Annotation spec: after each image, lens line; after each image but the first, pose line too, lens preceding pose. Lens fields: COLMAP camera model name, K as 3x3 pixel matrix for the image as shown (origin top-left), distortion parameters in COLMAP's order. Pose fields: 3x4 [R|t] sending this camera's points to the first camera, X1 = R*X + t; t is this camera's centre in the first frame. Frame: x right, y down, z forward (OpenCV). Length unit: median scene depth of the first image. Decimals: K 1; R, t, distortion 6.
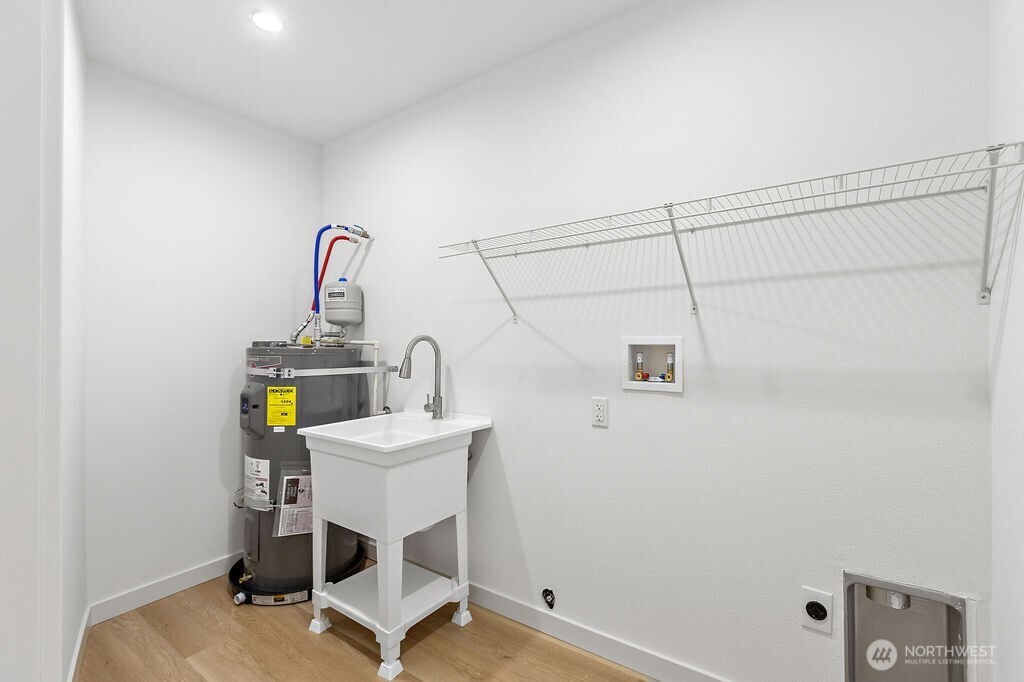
lens RADIAL K [[468.1, 0, 513.3], [0, 468.1, 344.9], [0, 0, 1]] dist [0.001862, -0.000105]
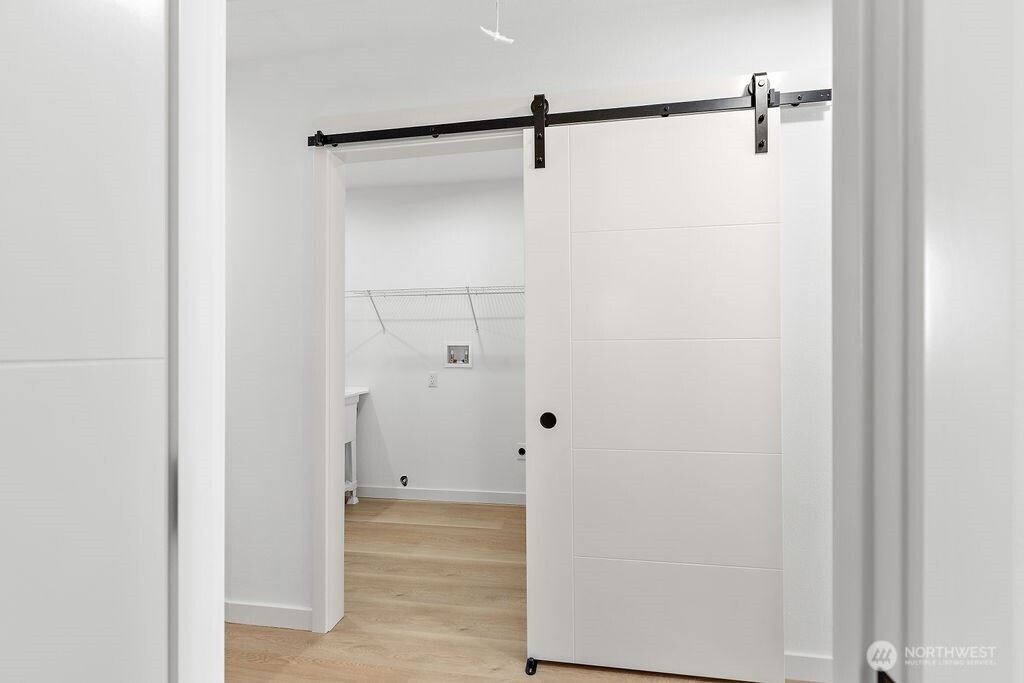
lens RADIAL K [[468.1, 0, 513.7], [0, 468.1, 344.3], [0, 0, 1]] dist [0.001862, -0.000105]
pose [[0.902831, 0.001051, 0.429995, -0.362923], [-0.001239, 0.999999, 0.000158, -0.006549], [-0.429995, -0.000676, 0.902831, -0.953455]]
